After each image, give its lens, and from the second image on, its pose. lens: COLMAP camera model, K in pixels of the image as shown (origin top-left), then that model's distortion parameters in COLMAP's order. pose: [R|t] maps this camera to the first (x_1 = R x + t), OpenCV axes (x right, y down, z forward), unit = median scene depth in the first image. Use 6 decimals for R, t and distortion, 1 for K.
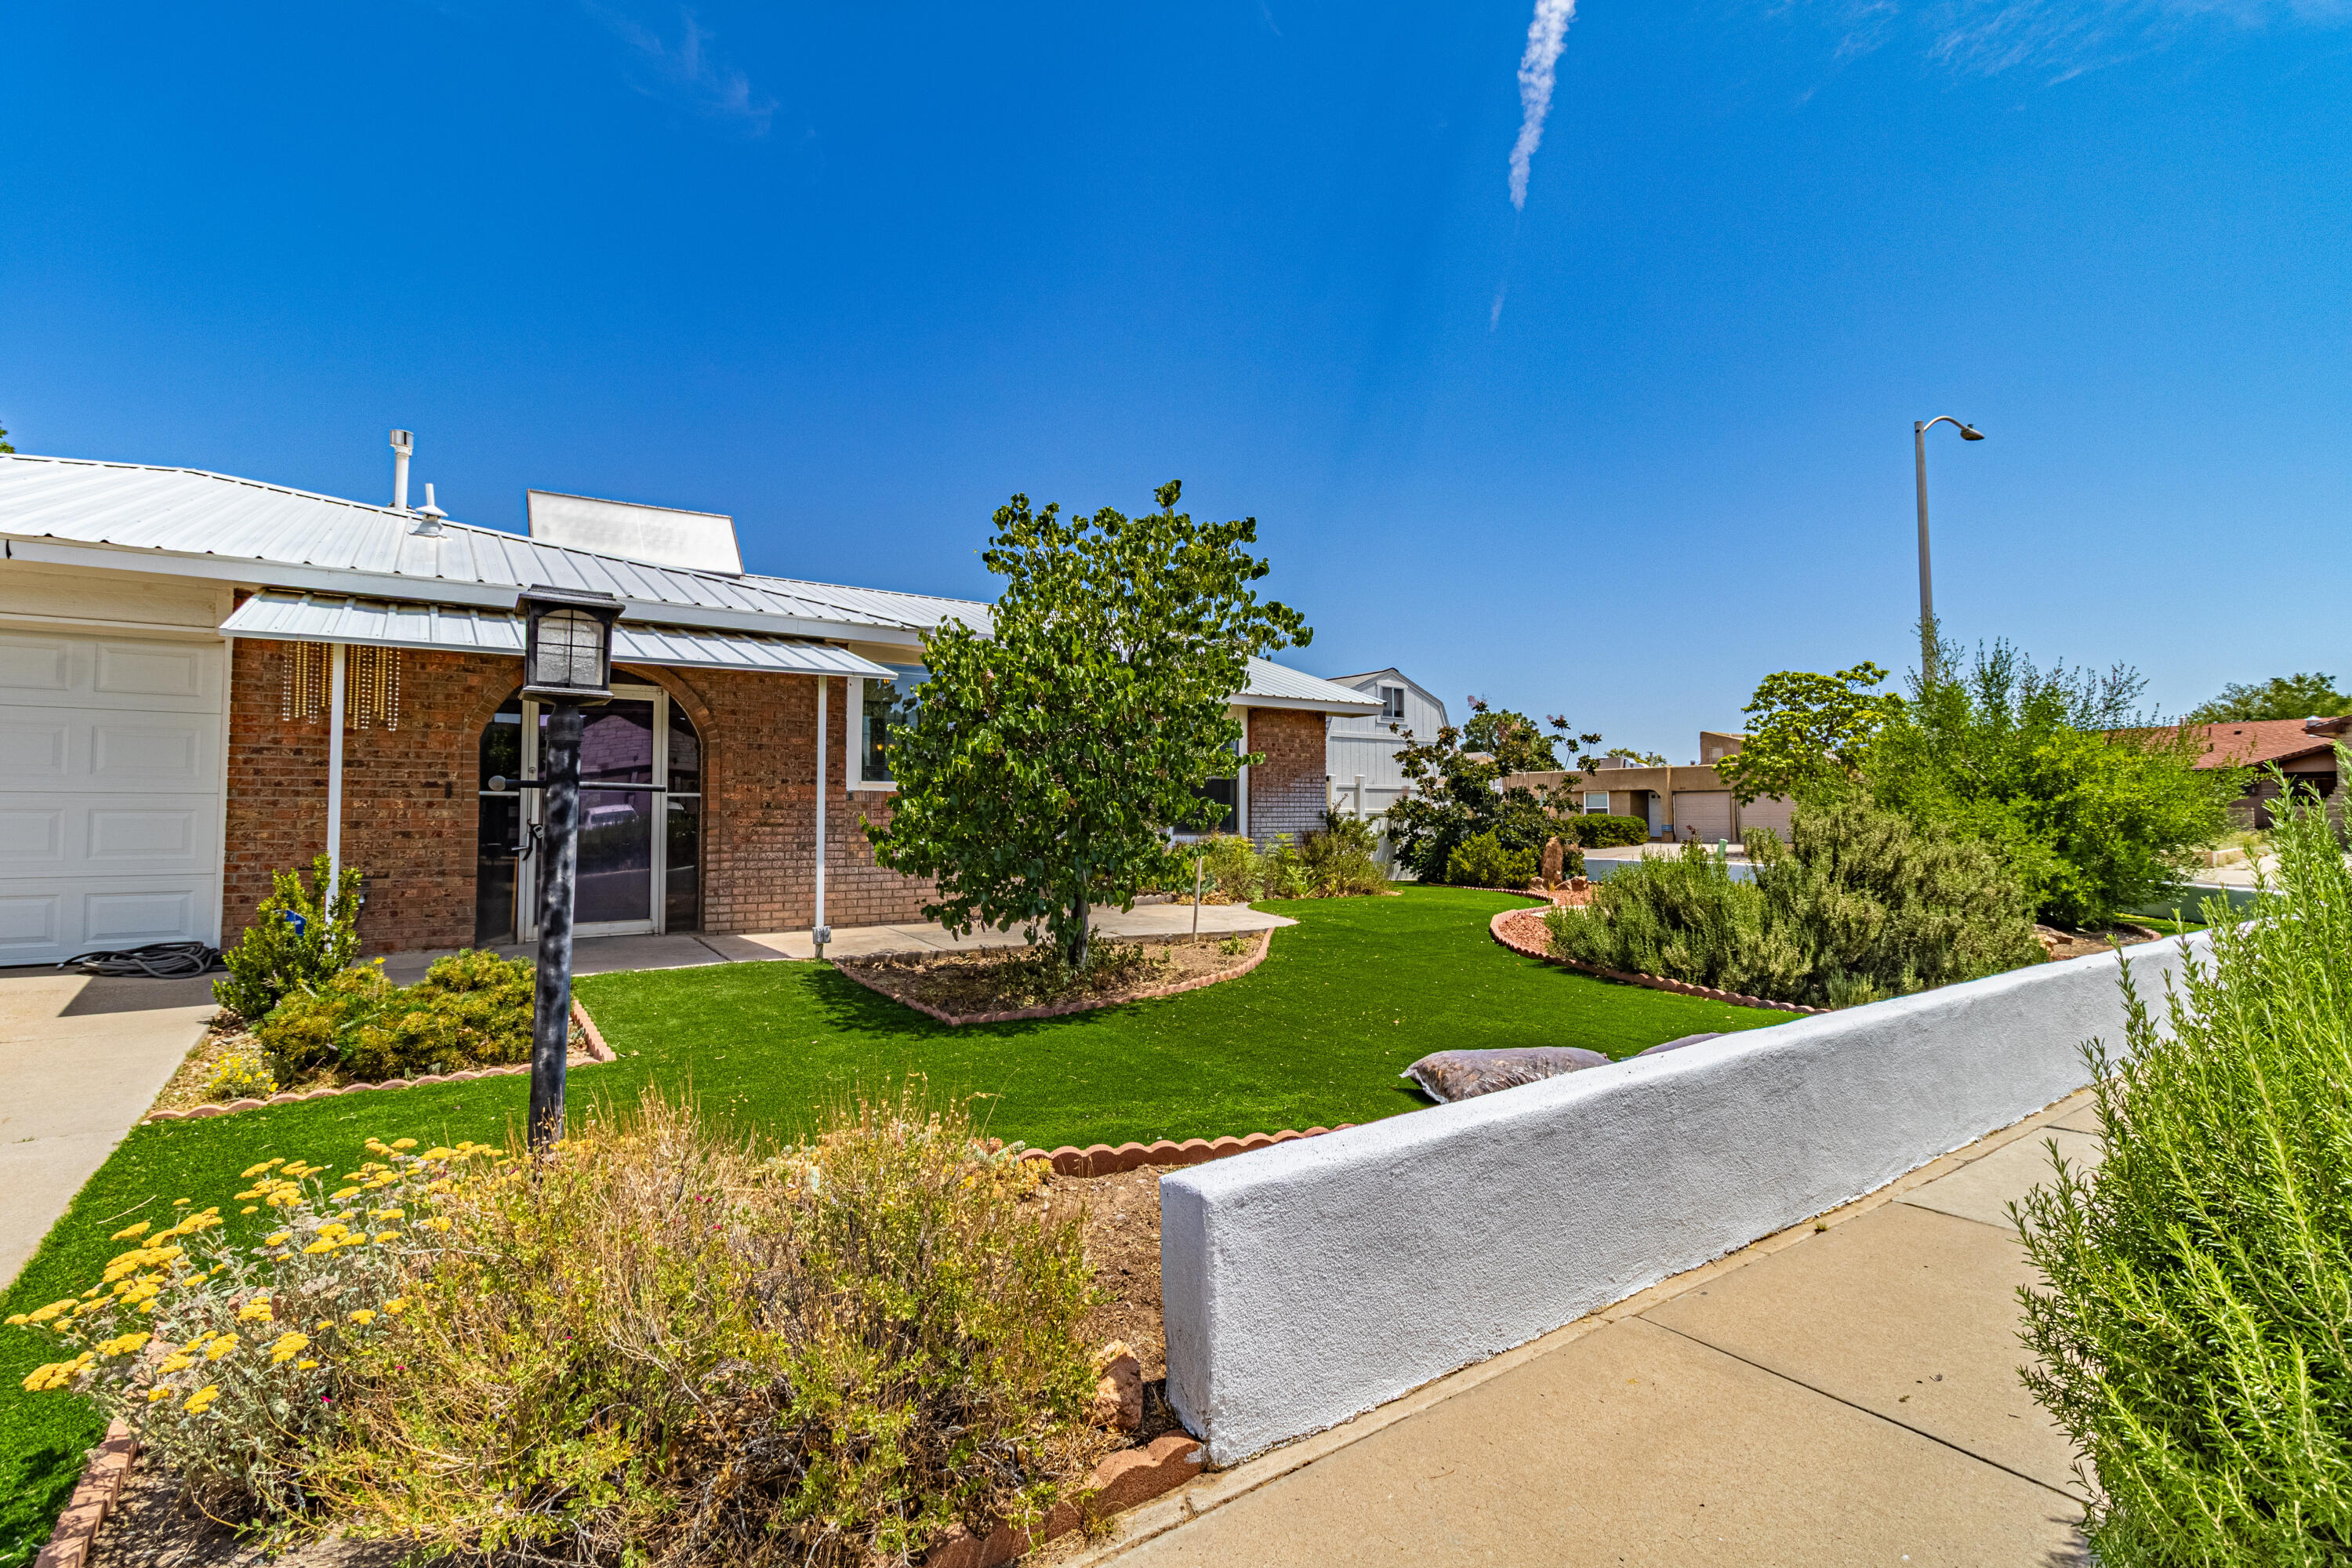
lens RADIAL K [[1054.7, 0, 1192.9], [0, 1054.7, 783.6], [0, 0, 1]] dist [-0.009759, 0.000049]
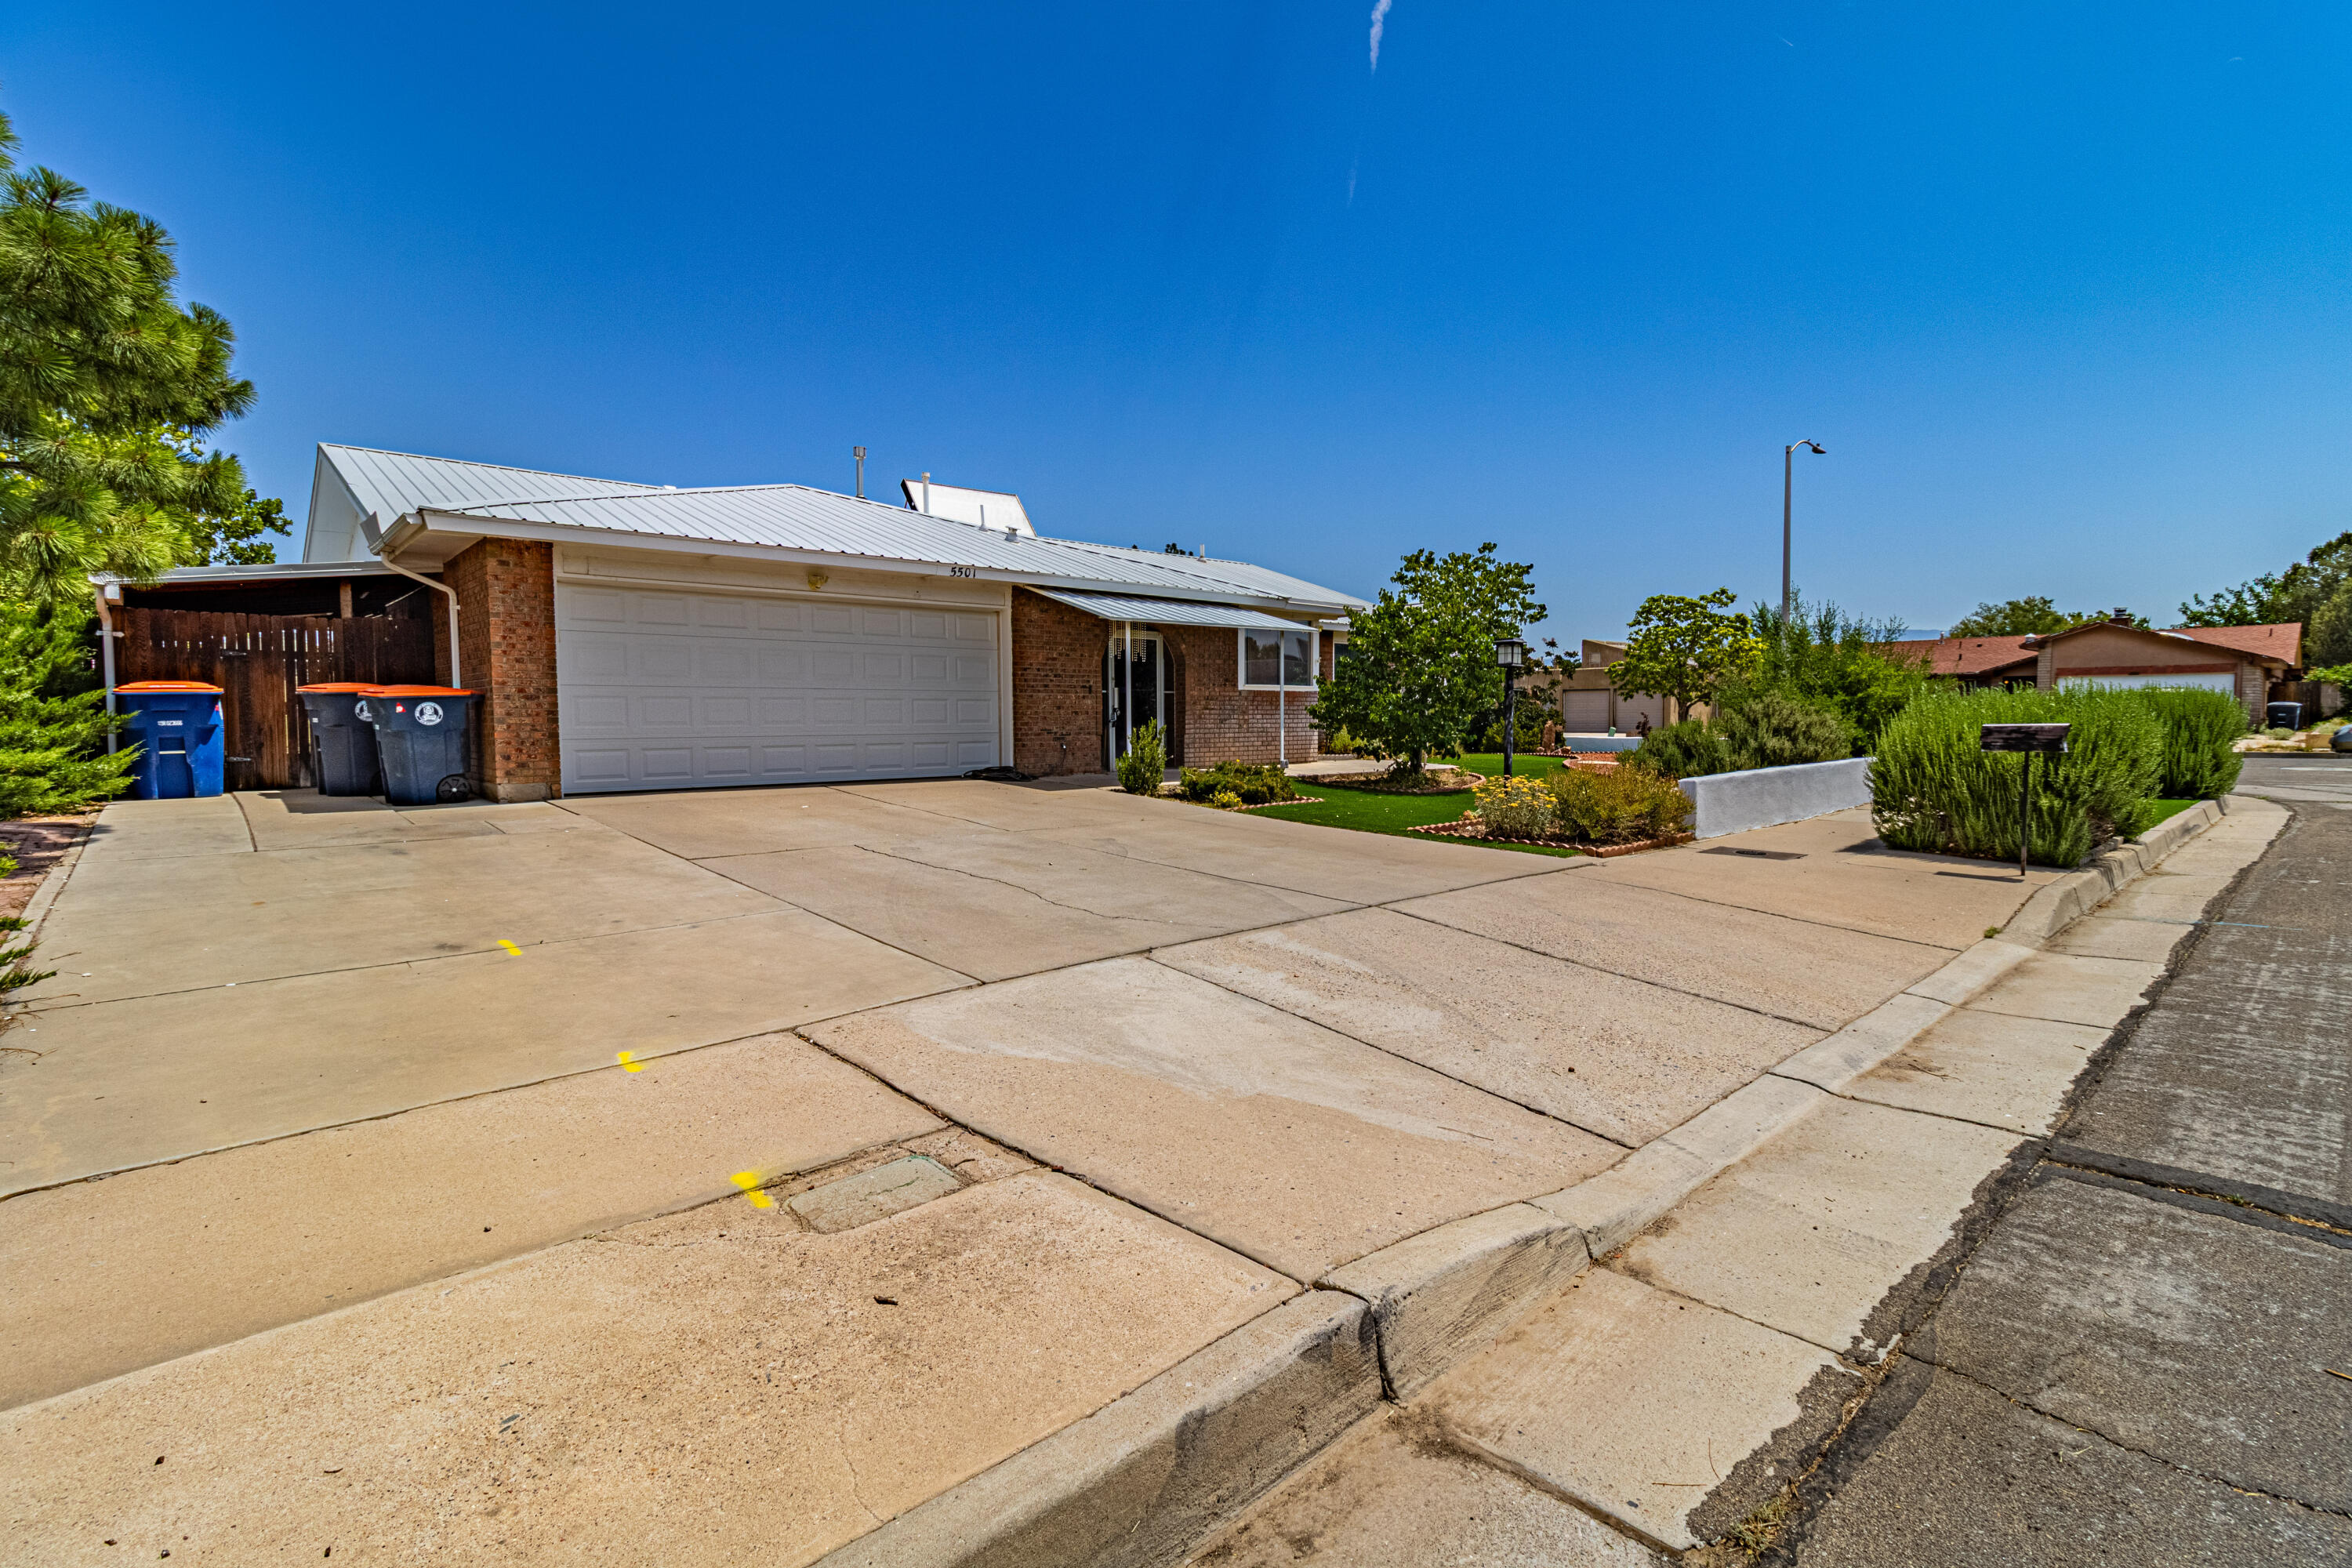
lens RADIAL K [[1097.5, 0, 1198.4], [0, 1097.5, 781.3], [0, 0, 1]] dist [0.011511, -0.000111]
pose [[0.987198, -0.011553, 0.159081, -0.539497], [-0.003140, 0.995773, 0.091797, -0.007553], [-0.159469, -0.091121, 0.982989, -0.626486]]
